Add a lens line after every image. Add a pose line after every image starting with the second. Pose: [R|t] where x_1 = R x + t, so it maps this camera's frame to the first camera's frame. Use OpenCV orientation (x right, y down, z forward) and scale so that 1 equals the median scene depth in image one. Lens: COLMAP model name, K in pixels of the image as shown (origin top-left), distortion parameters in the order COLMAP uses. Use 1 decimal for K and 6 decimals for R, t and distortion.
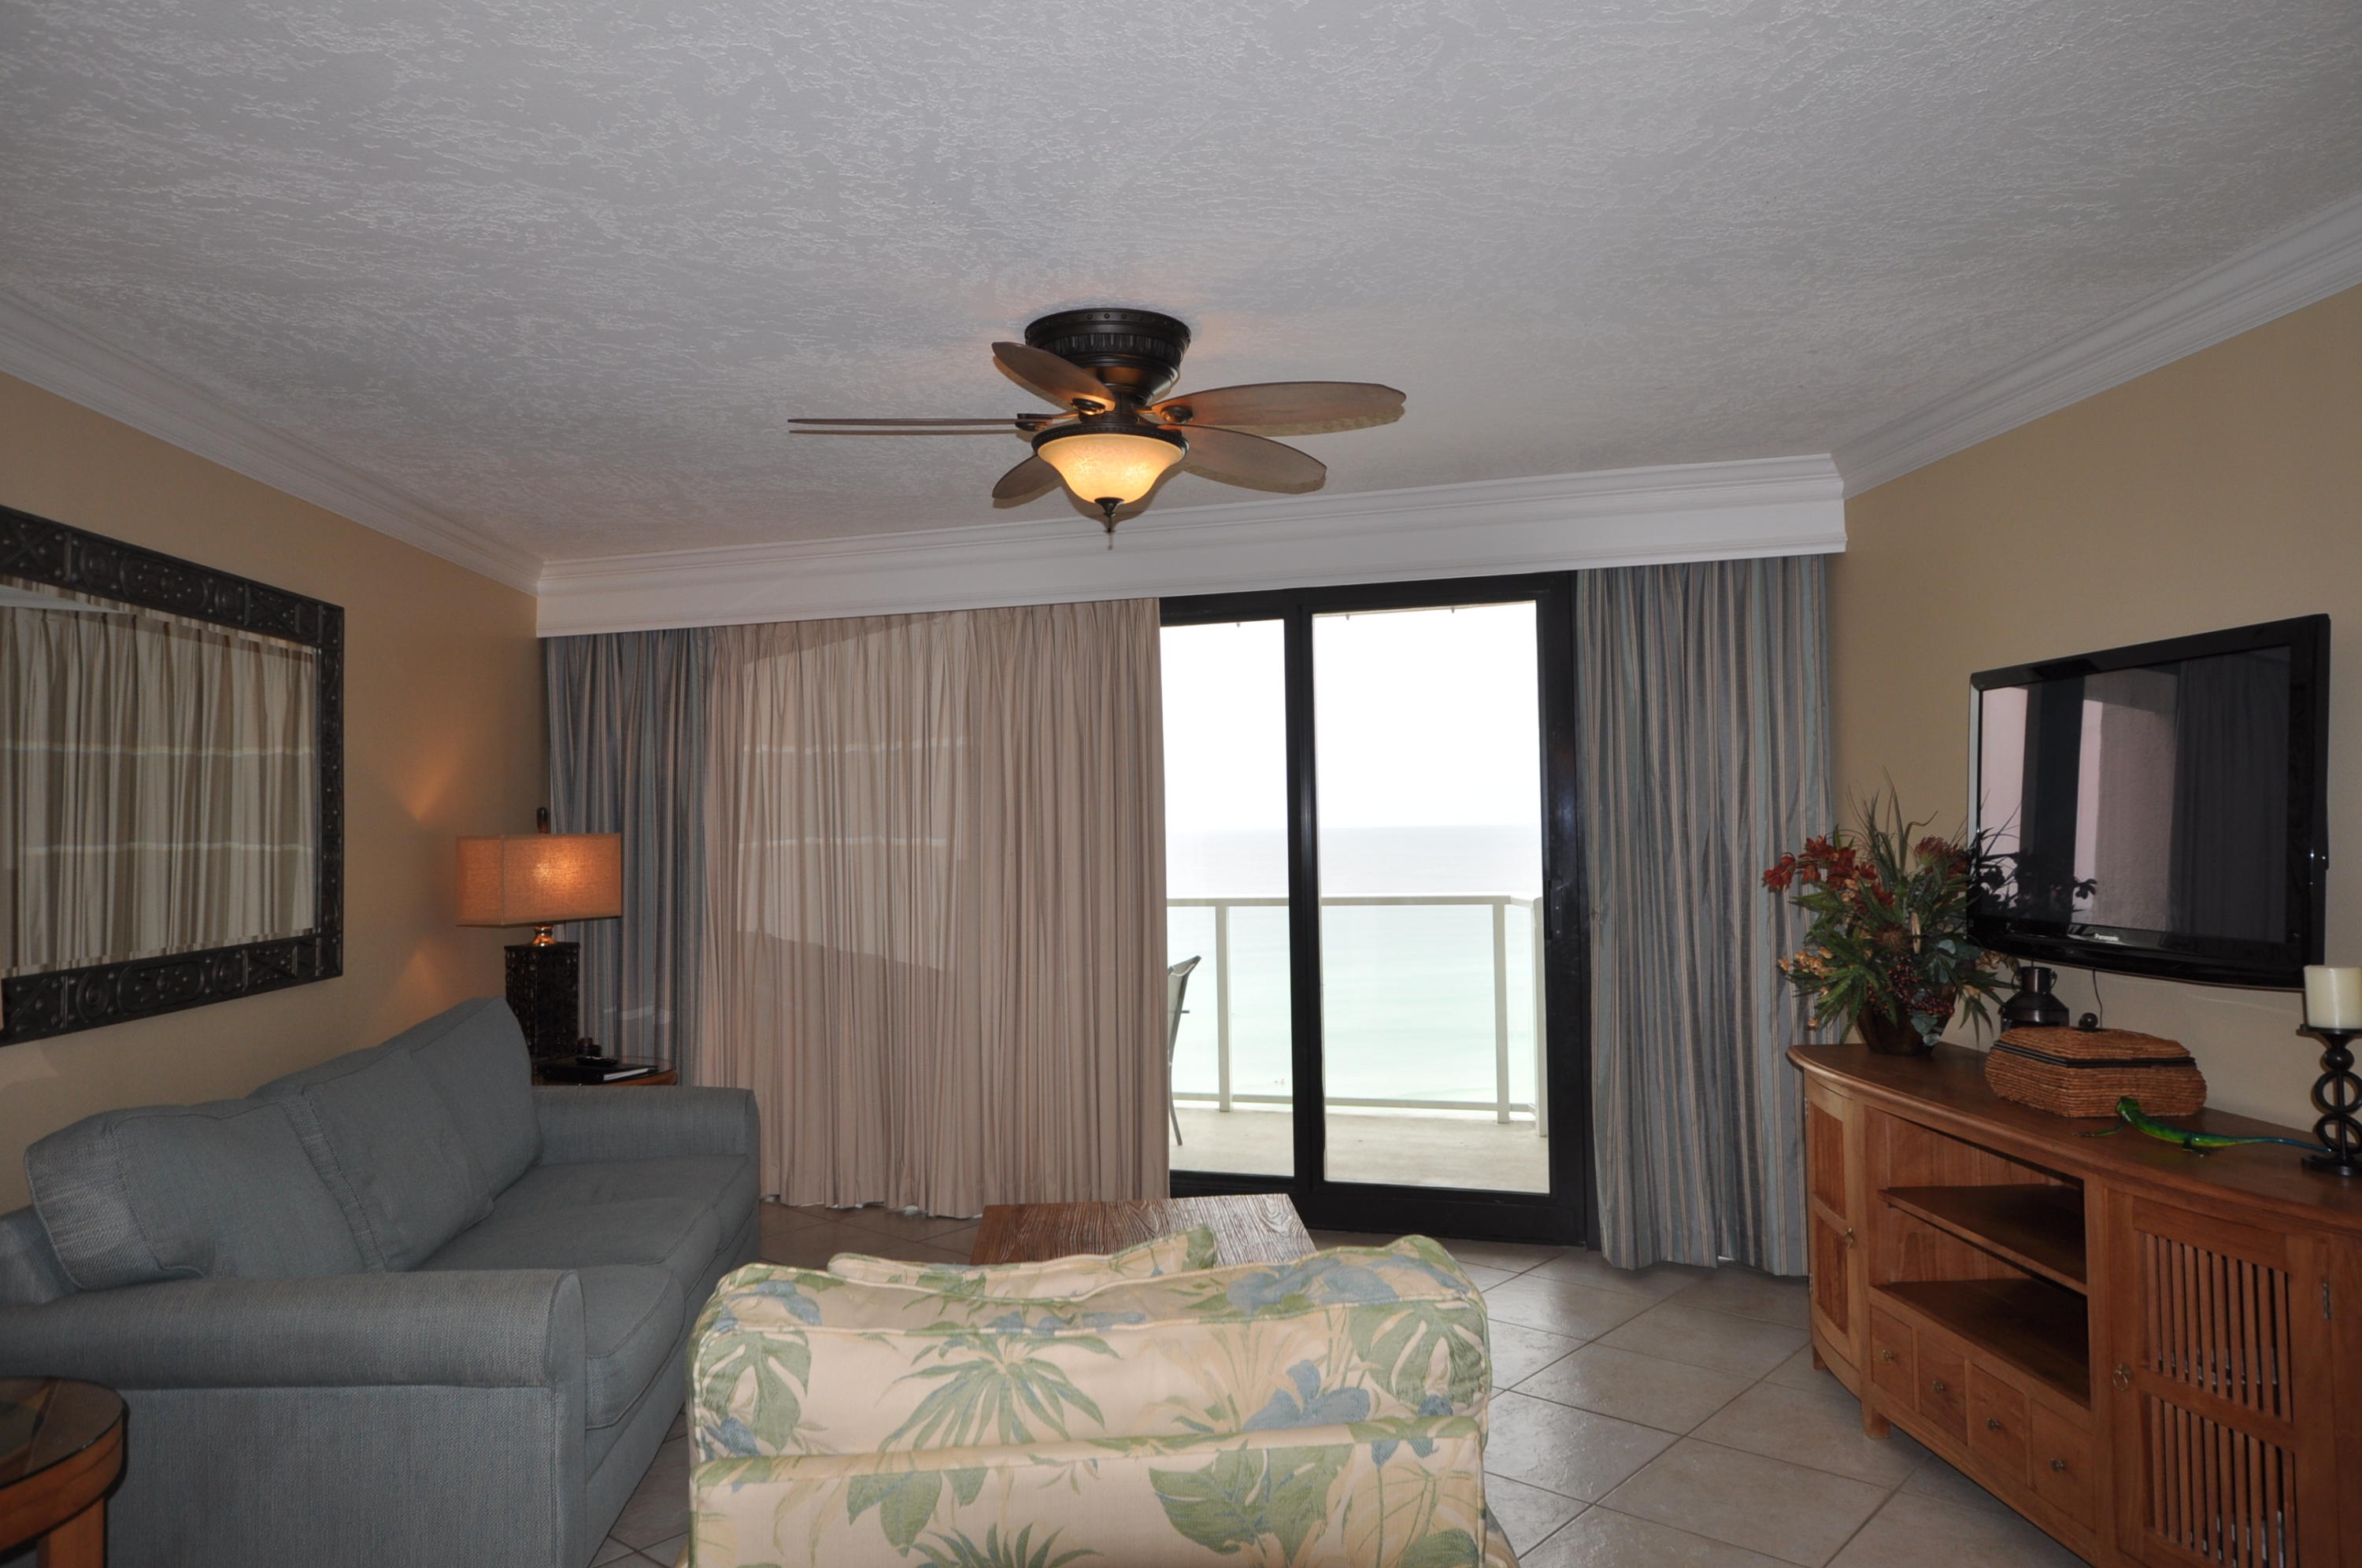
lens RADIAL K [[1549.2, 0, 1181.0], [0, 1549.2, 784.0], [0, 0, 1]] dist [-0.001750, -0.000216]
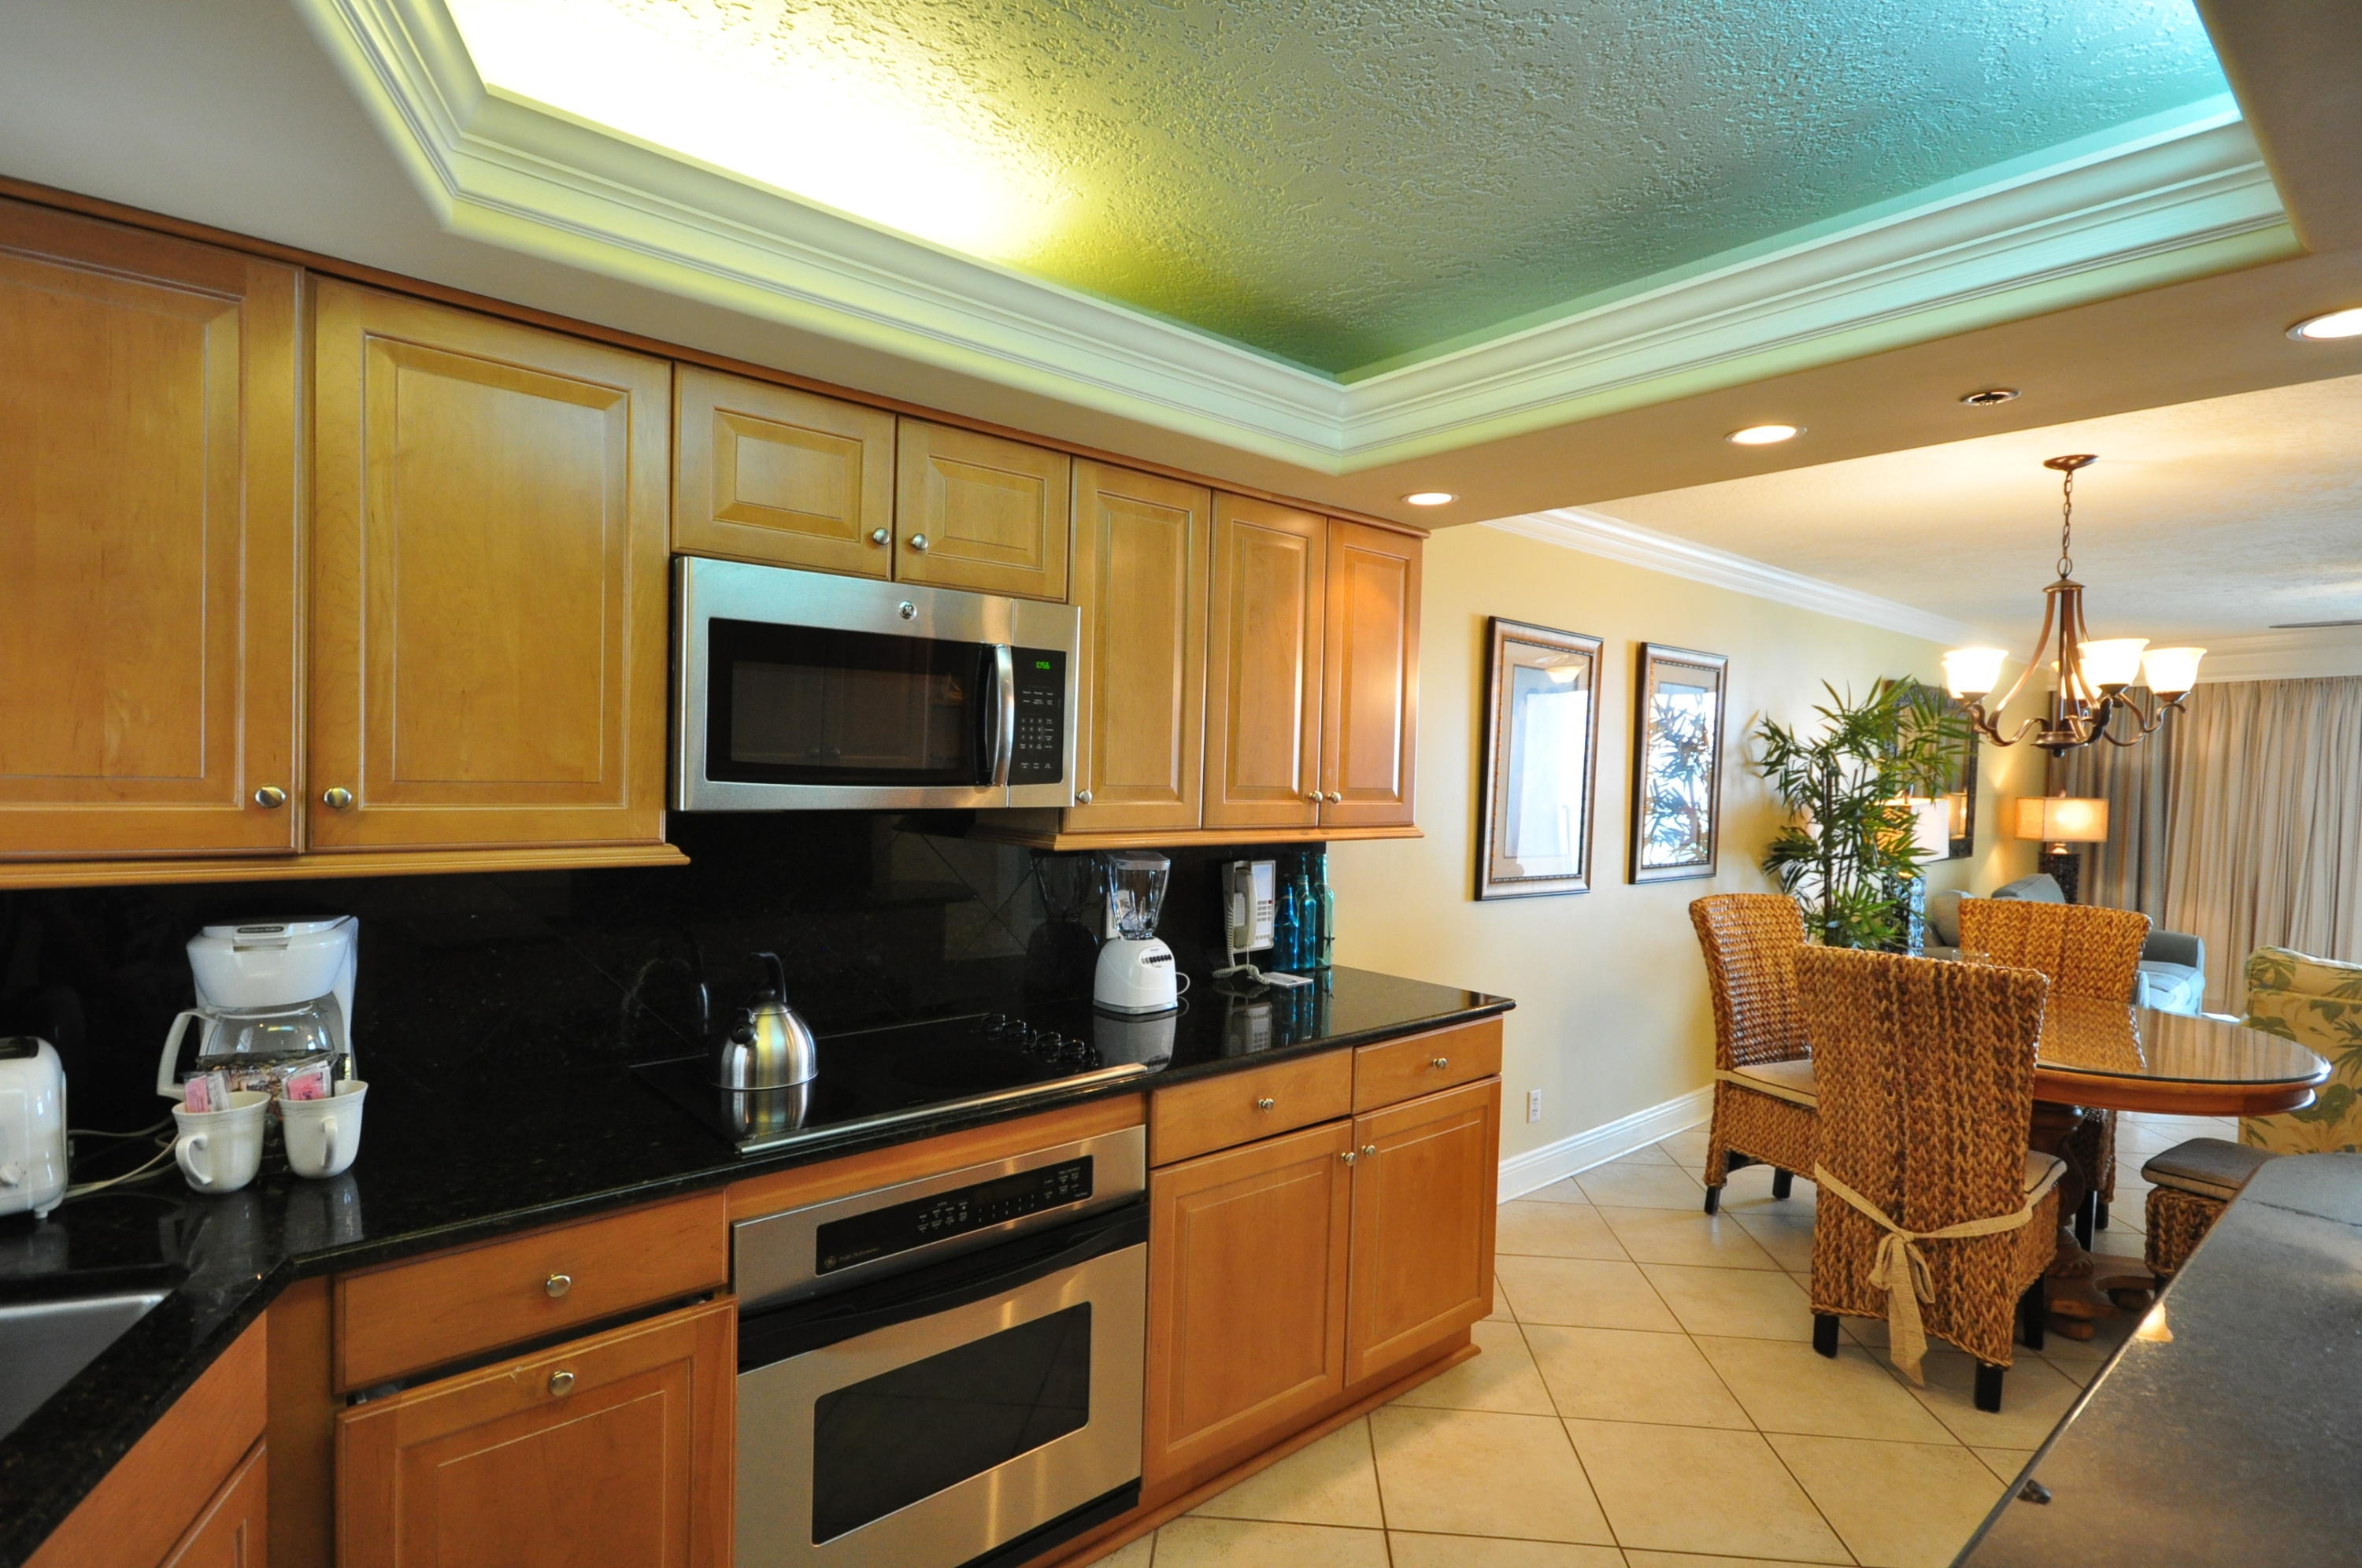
lens RADIAL K [[1103.5, 0, 1181.0], [0, 1103.5, 784.0], [0, 0, 1]] dist [-0.000103, -0.000256]
pose [[0.580880, 0.050079, -0.812448, 0.106042], [-0.013964, 0.998572, 0.051568, -0.050357], [0.813870, -0.018609, 0.580749, -0.868151]]
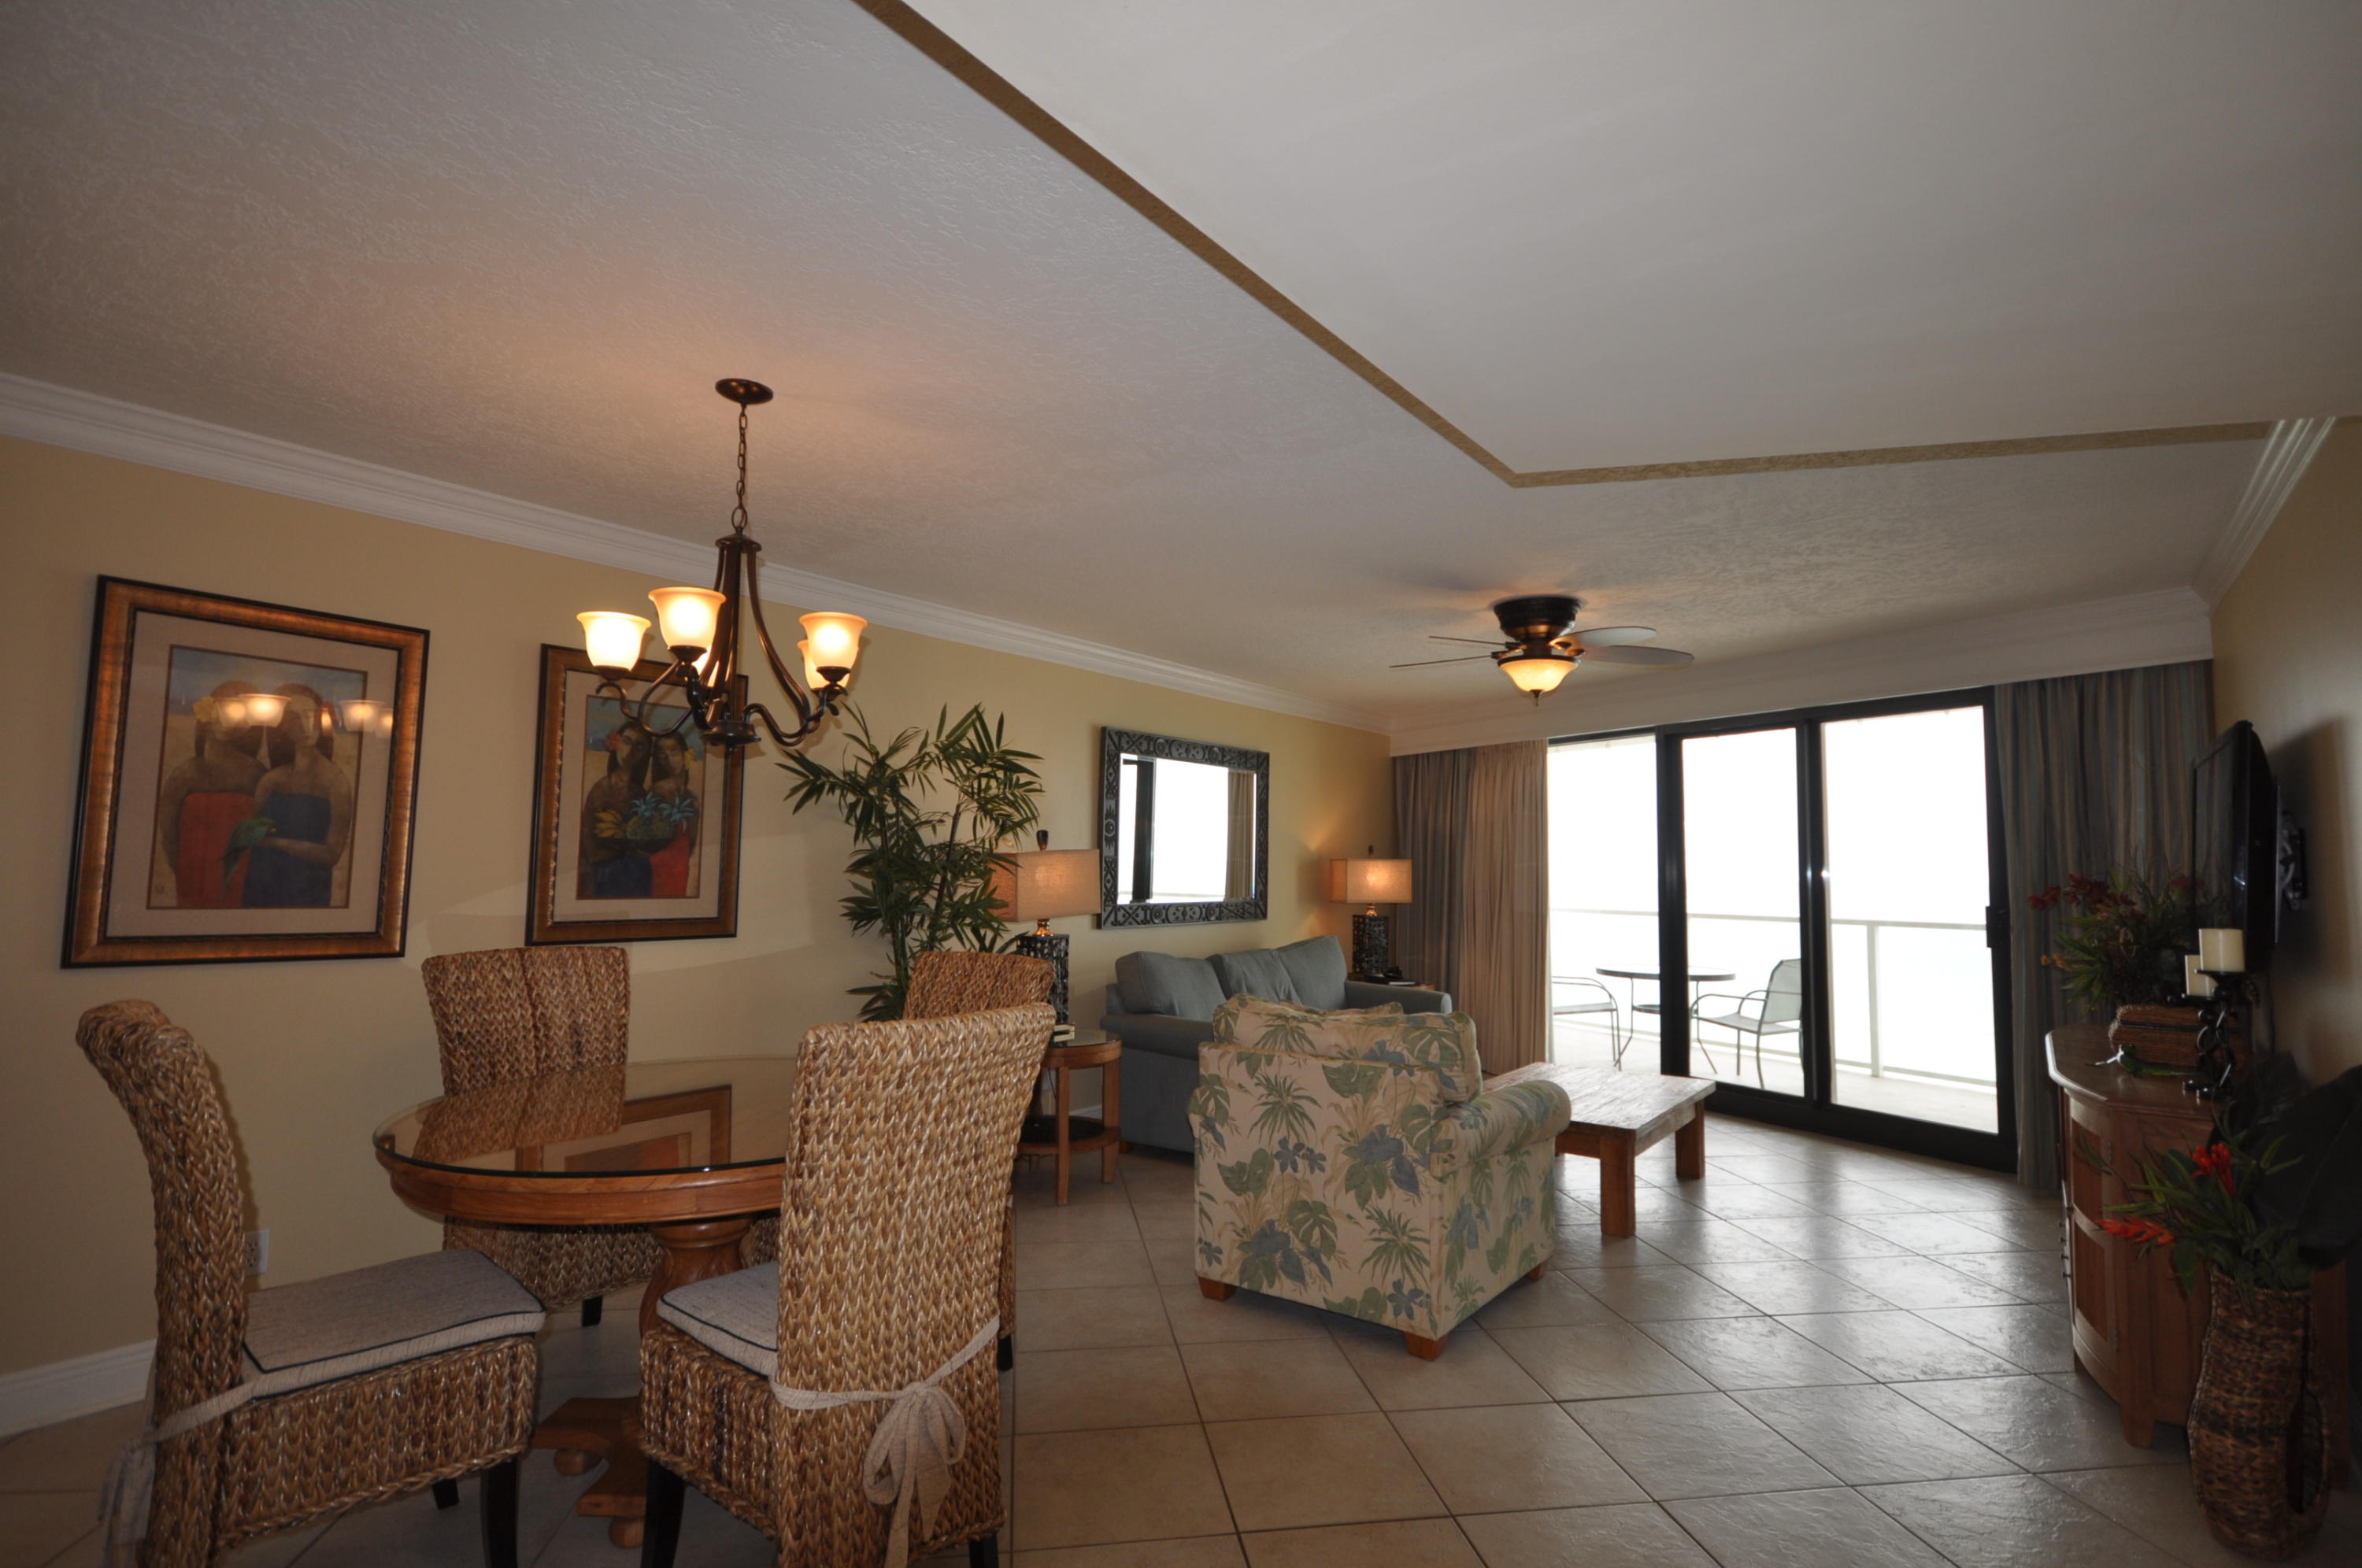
lens RADIAL K [[1138.7, 0, 1181.0], [0, 1138.7, 784.0], [0, 0, 1]] dist [-0.002777, -0.000462]
pose [[0.744069, -0.025189, -0.667628, 0.414530], [-0.005316, 0.999034, -0.043618, 0.001181], [0.668081, 0.036004, 0.743217, -0.272329]]
